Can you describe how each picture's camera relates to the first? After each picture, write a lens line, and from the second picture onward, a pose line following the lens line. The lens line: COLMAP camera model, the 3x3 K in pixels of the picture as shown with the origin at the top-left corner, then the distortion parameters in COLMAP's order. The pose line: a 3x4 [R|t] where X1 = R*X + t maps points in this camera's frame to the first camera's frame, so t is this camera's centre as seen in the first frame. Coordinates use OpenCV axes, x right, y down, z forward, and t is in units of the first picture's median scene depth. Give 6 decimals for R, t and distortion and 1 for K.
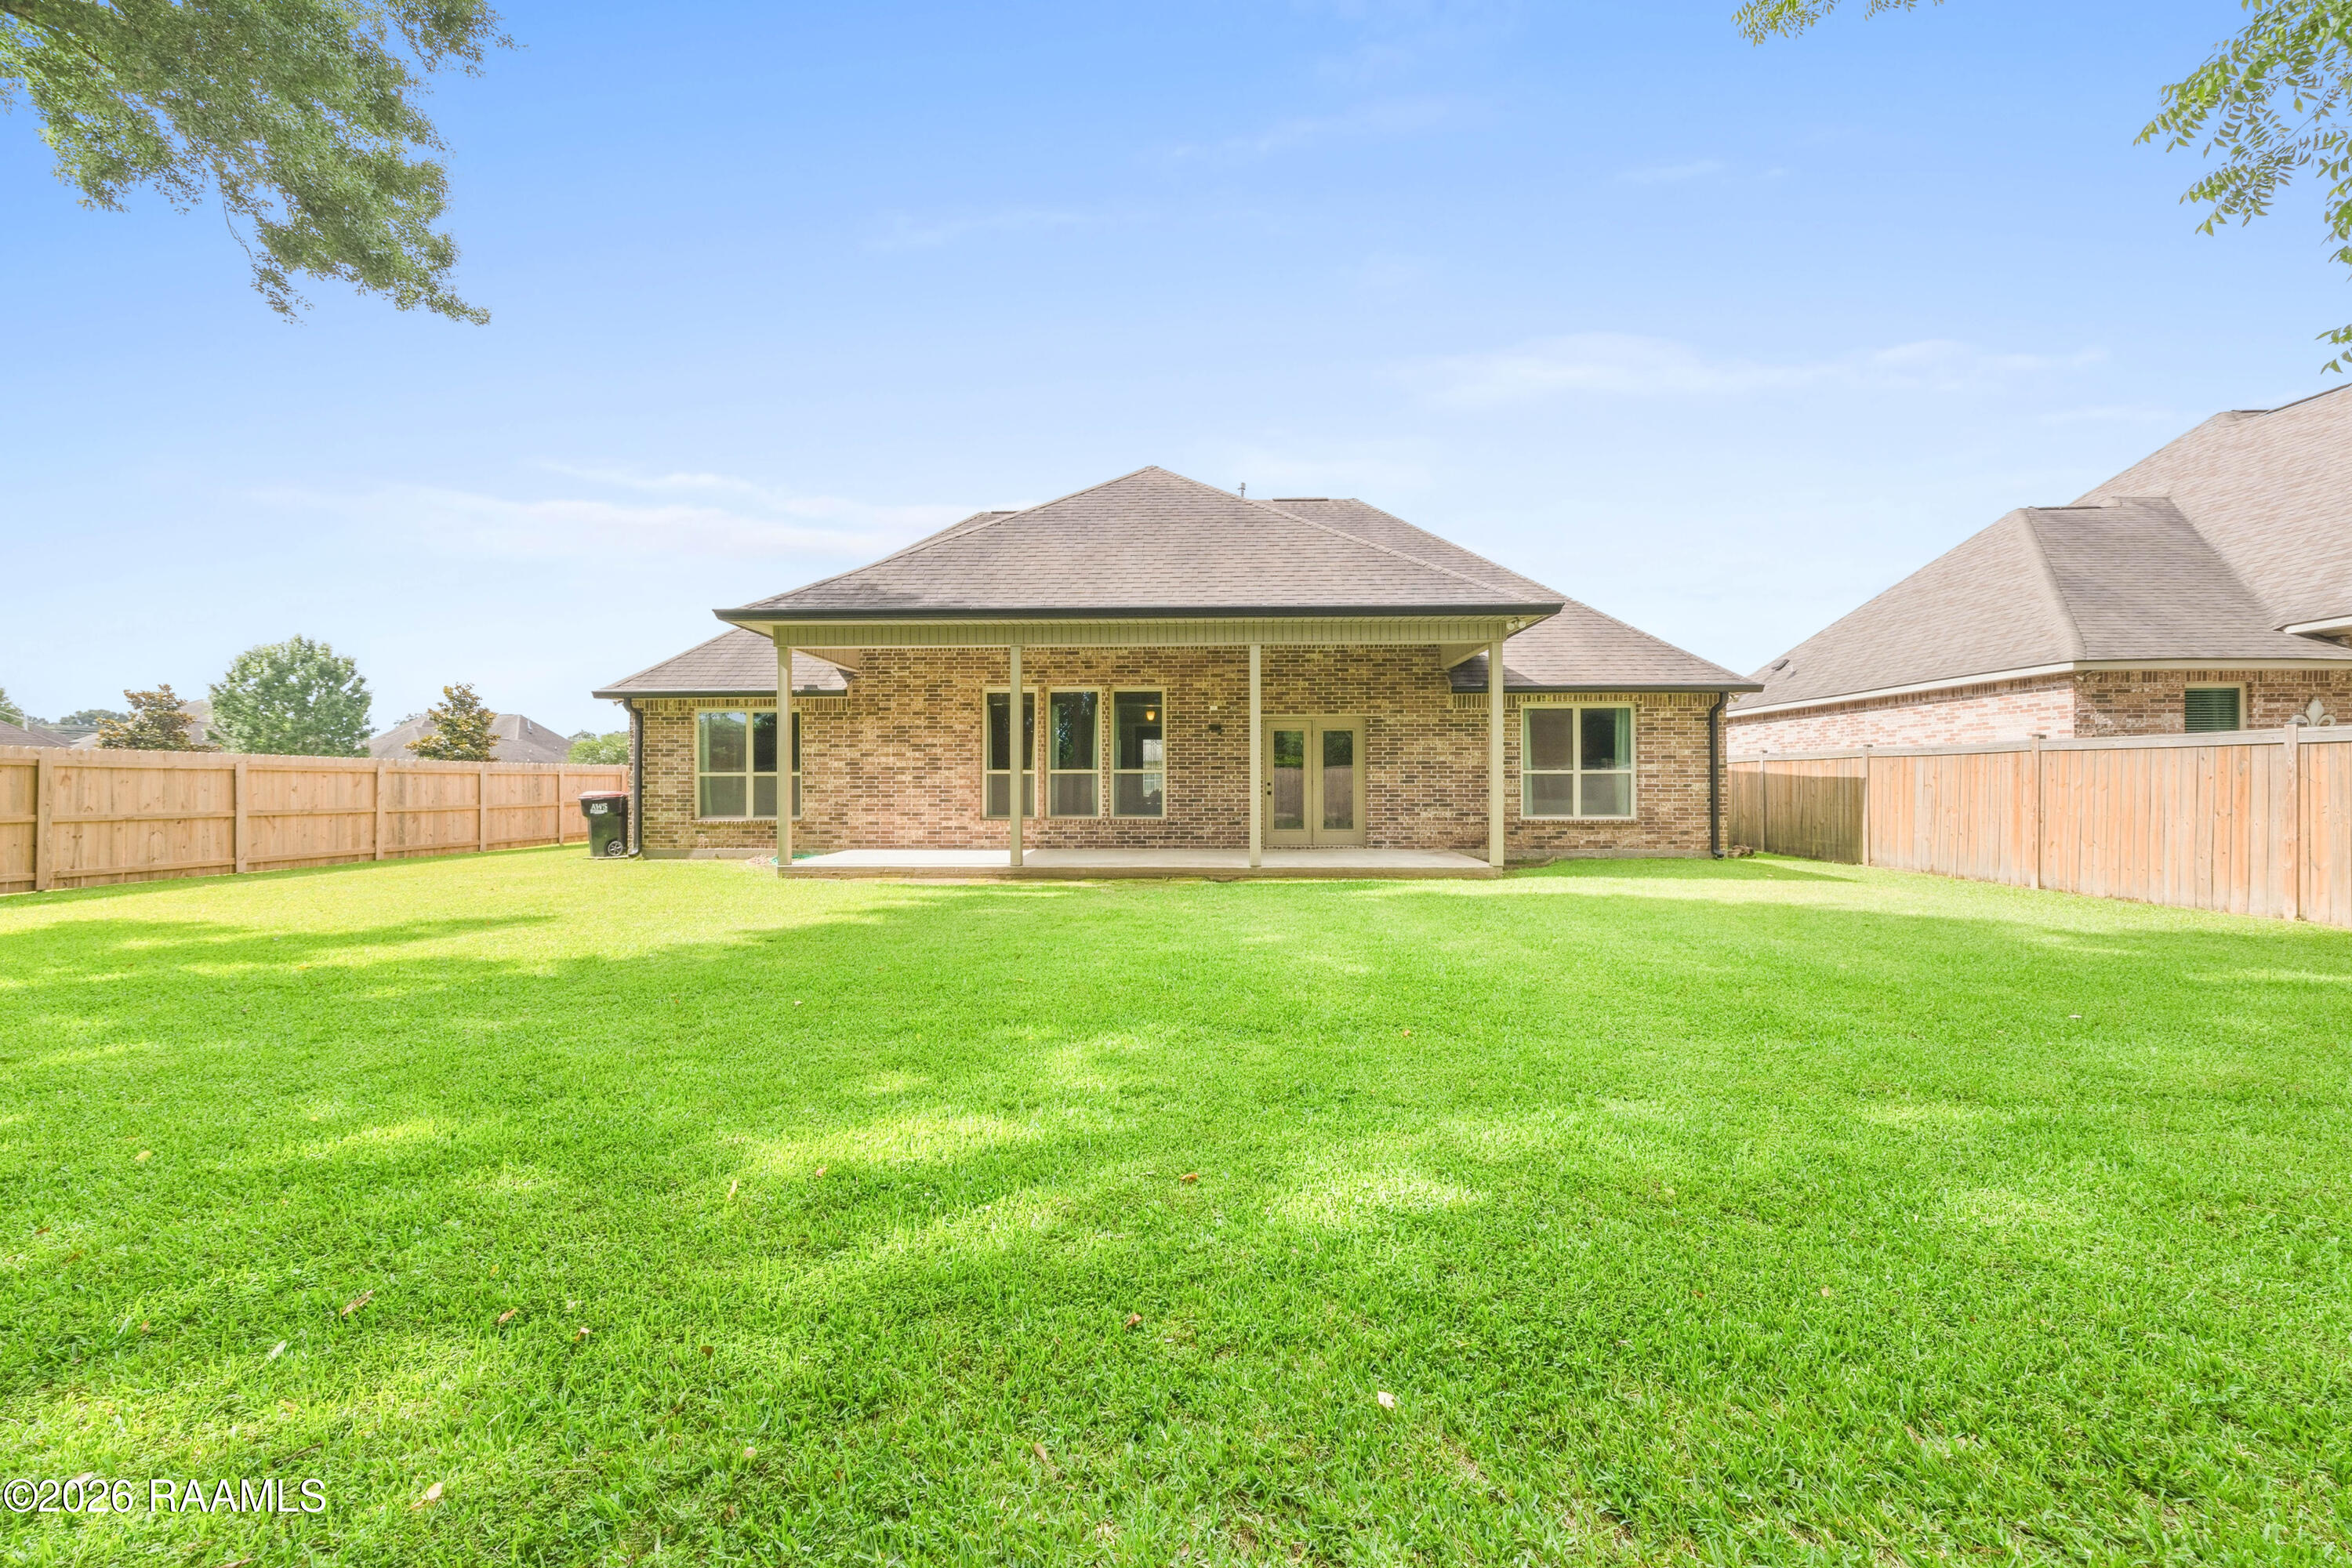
lens RADIAL K [[902.5, 0, 1159.9], [0, 902.5, 776.4], [0, 0, 1]] dist [-0.001030, -0.000146]
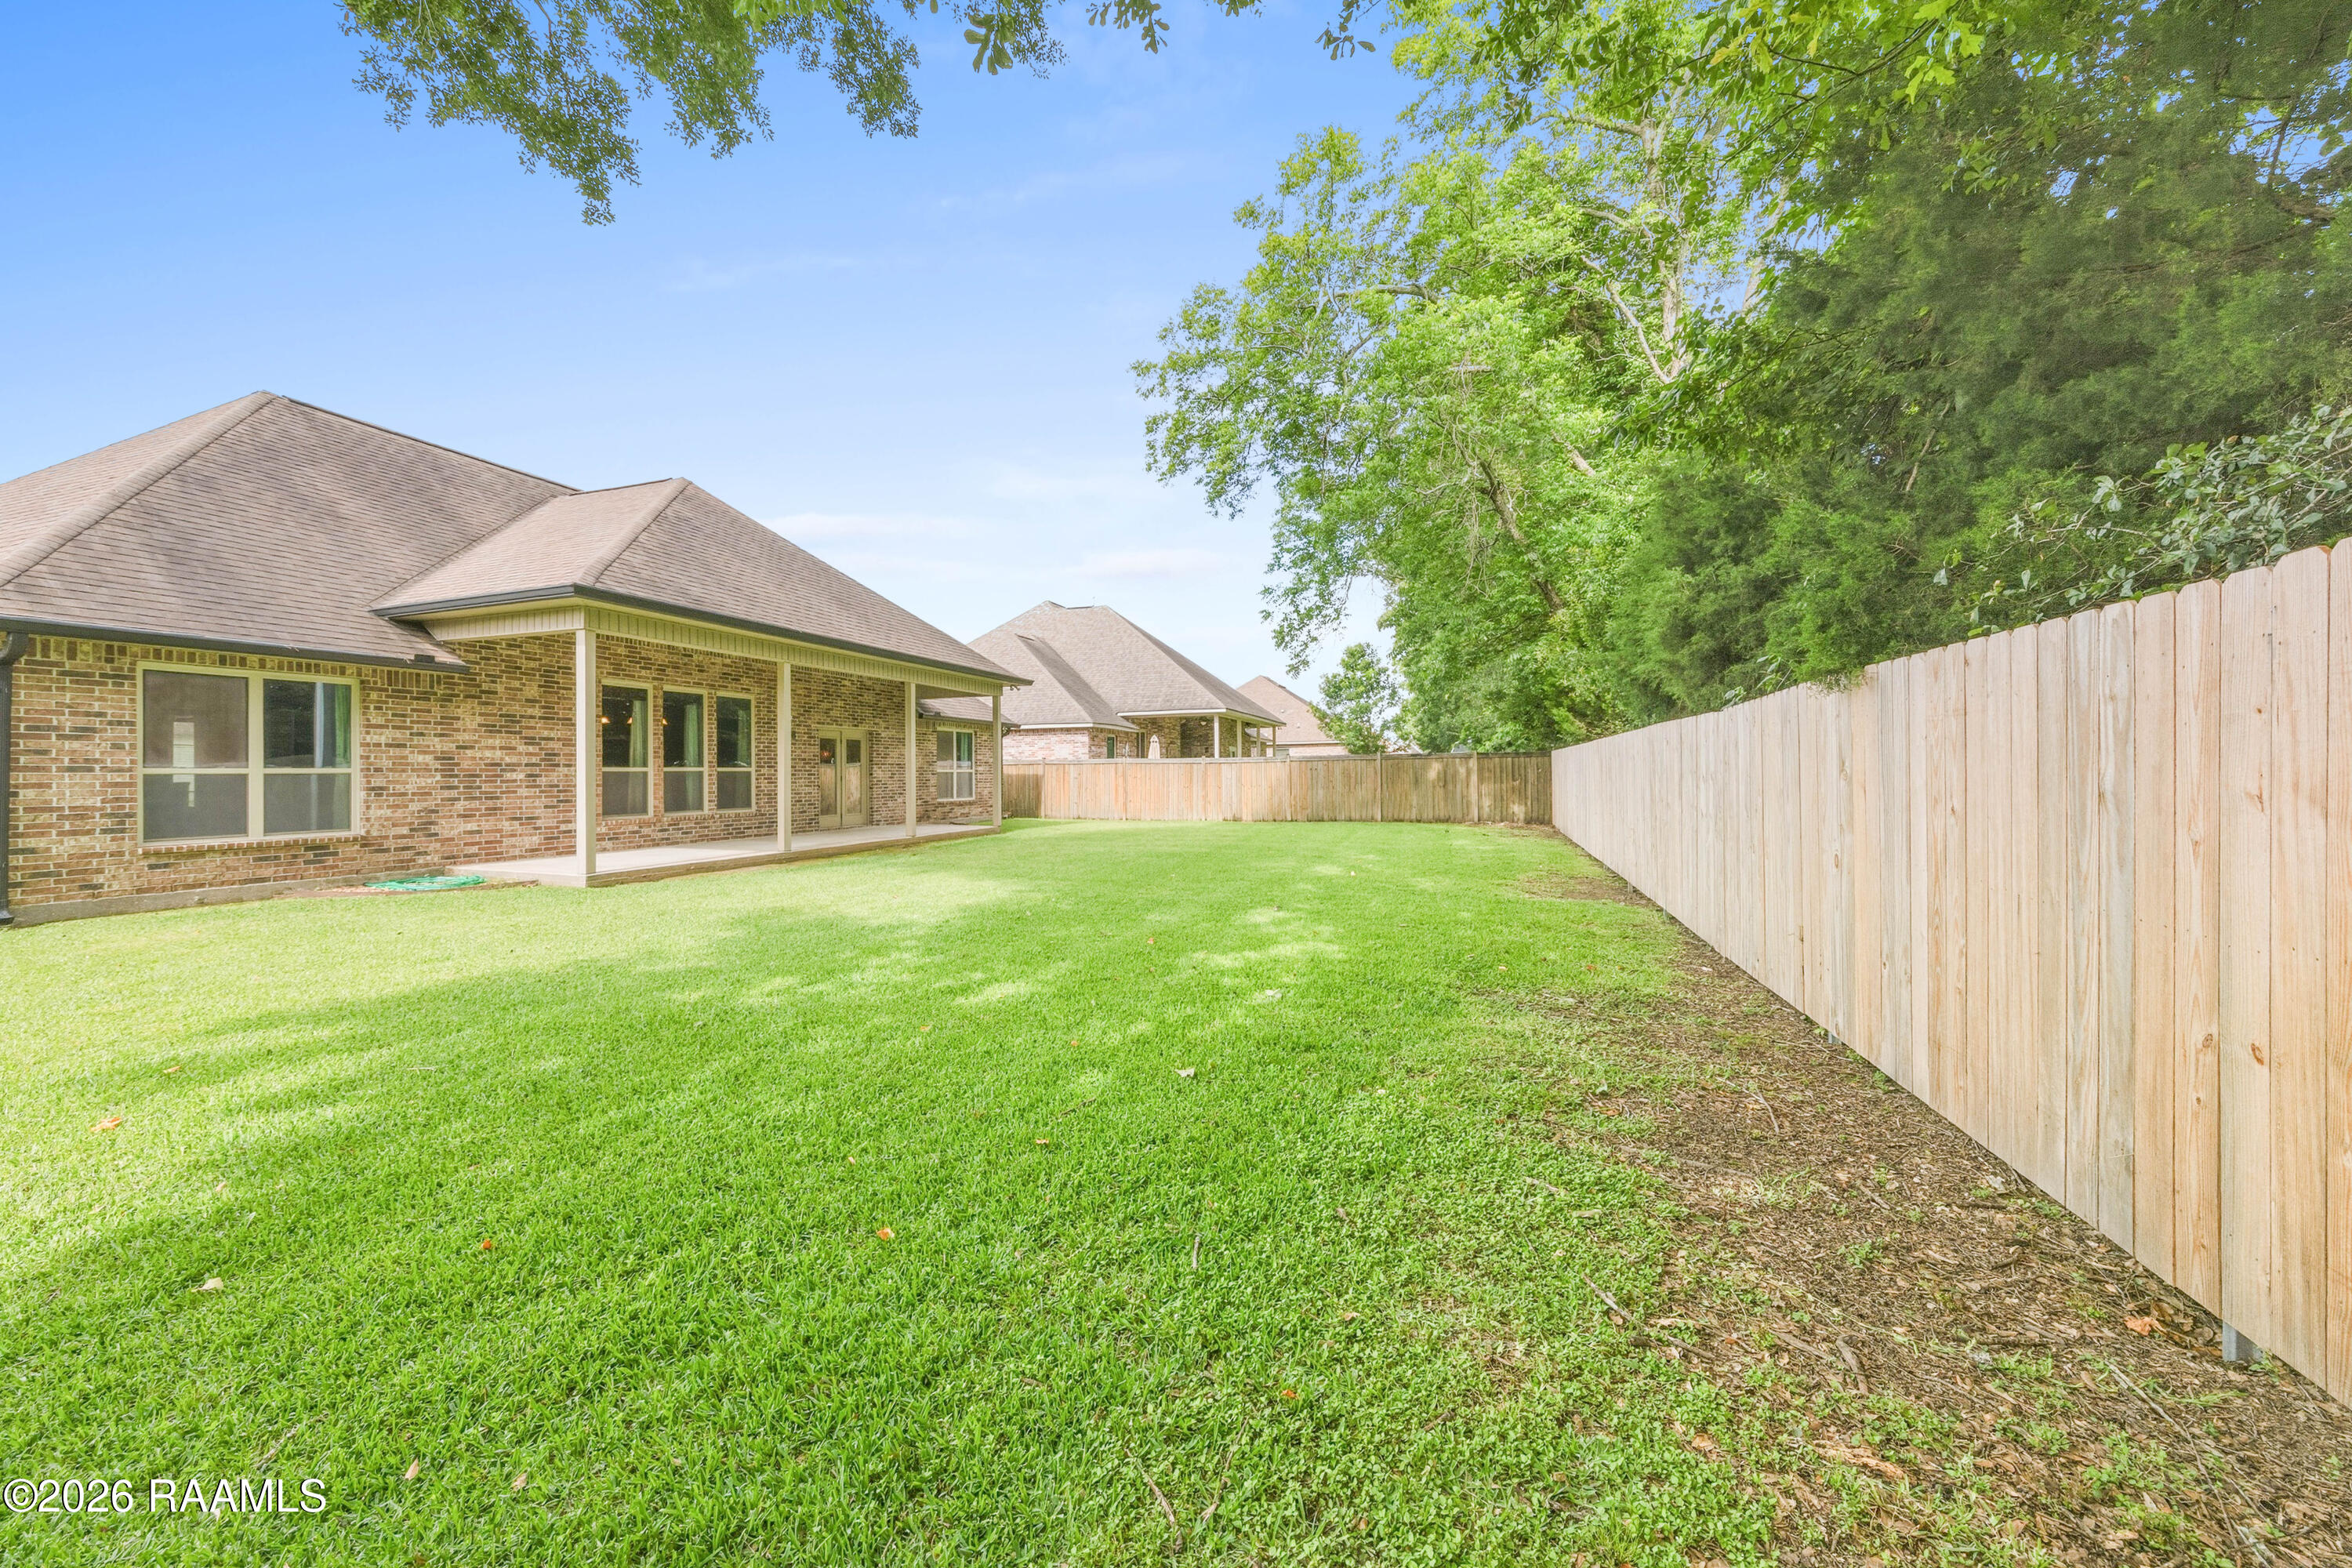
lens RADIAL K [[902.5, 0, 1169.3], [0, 902.5, 777.0], [0, 0, 1]] dist [-0.001030, -0.000146]
pose [[0.269366, -0.003532, 0.963031, -0.951125], [0.002818, 0.999992, 0.002879, 0.001887], [-0.963034, 0.001938, 0.269373, 0.187557]]
